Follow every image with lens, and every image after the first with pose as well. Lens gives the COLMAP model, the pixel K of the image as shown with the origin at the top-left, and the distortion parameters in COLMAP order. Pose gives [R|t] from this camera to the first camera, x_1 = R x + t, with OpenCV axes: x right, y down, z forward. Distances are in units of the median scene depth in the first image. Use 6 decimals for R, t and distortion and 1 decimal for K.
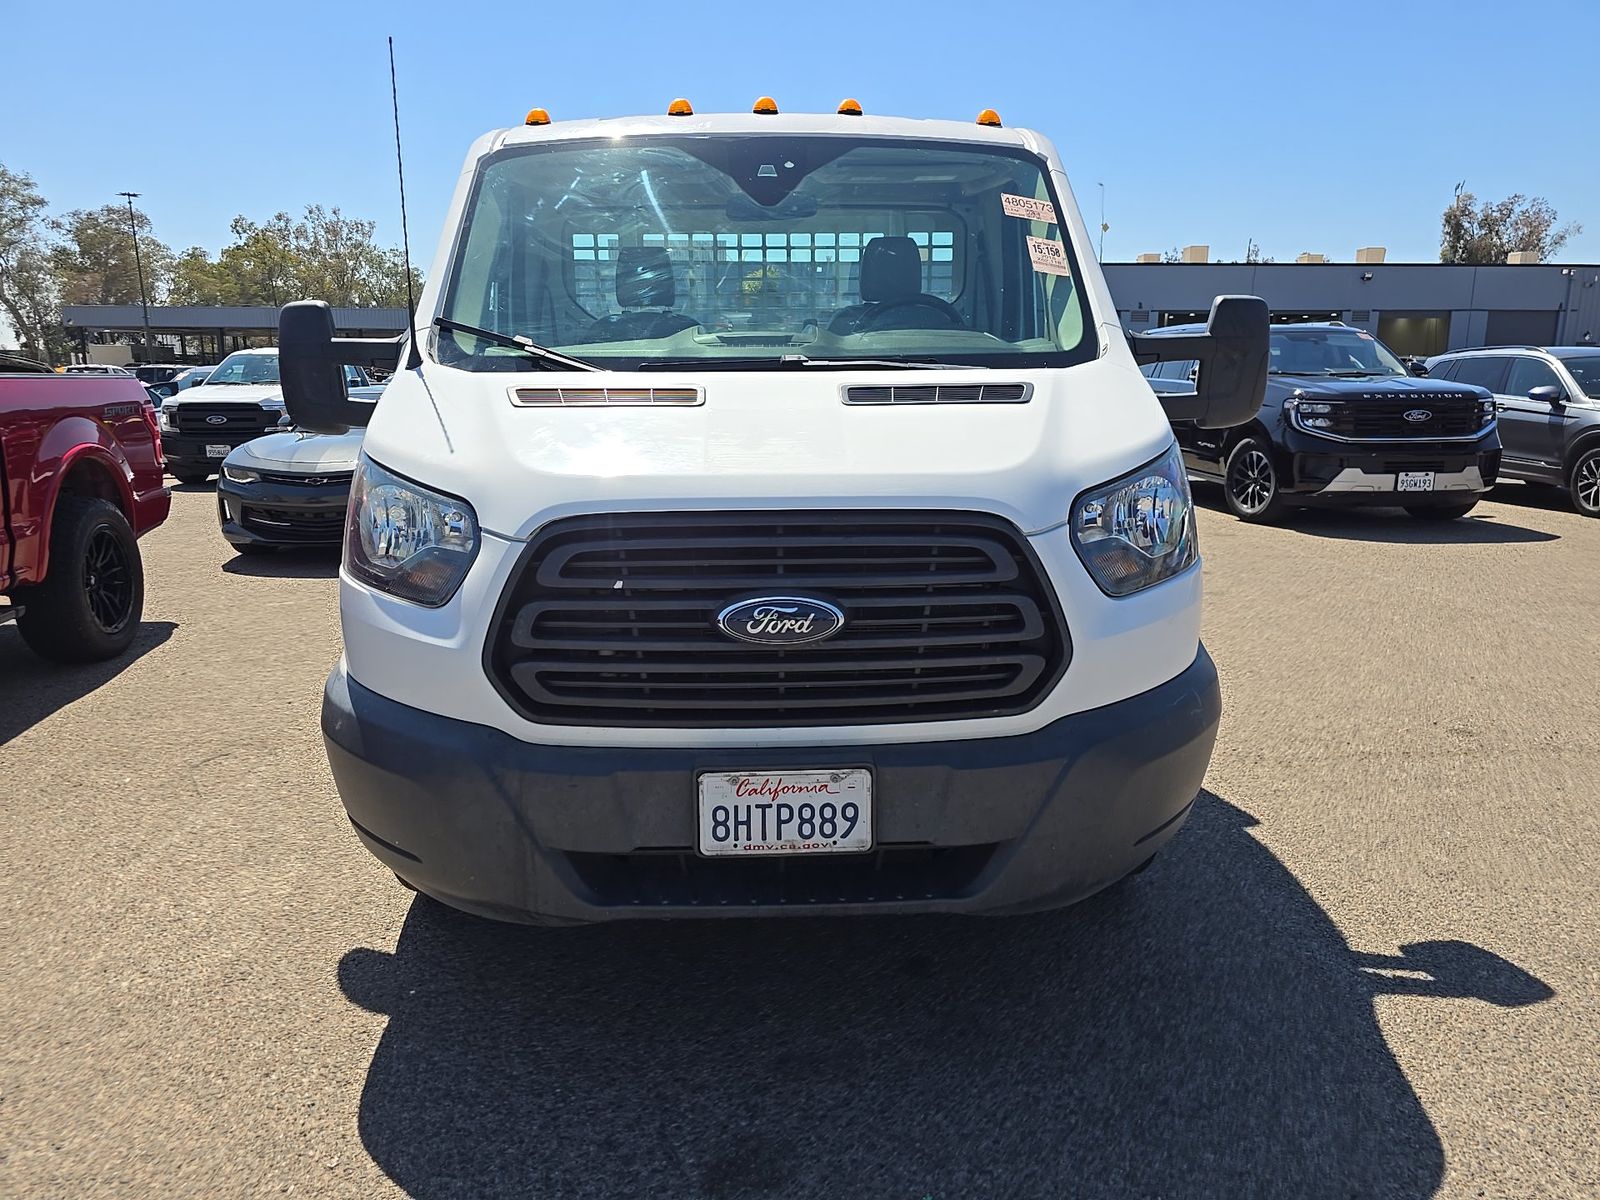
lens RADIAL K [[1078.3, 0, 800.0], [0, 1078.3, 600.0], [0, 0, 1]] dist [0.020693, -0.007657]
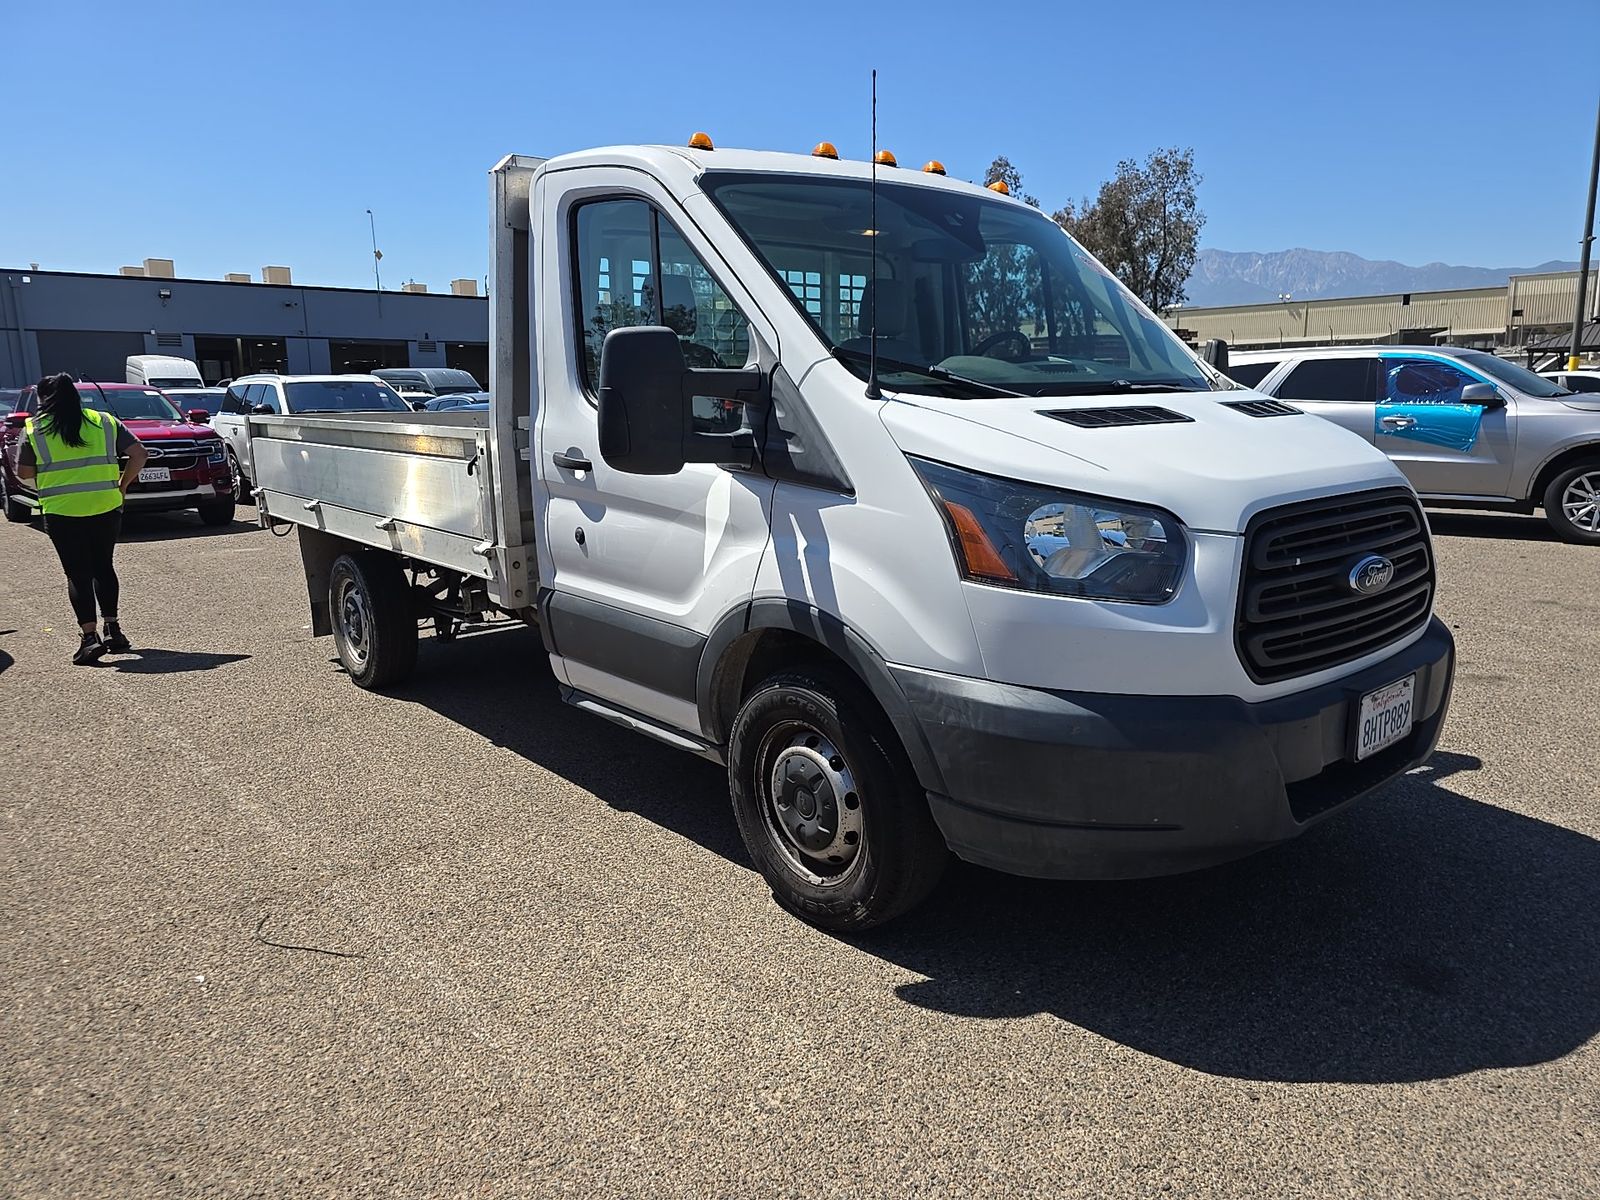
lens RADIAL K [[1078.3, 0, 800.0], [0, 1078.3, 600.0], [0, 0, 1]] dist [0.020693, -0.007657]
pose [[0.787880, -0.125795, 0.602843, -1.175222], [0.141528, 0.989700, 0.021551, -0.067548], [-0.599345, 0.068340, 0.797568, 0.288053]]
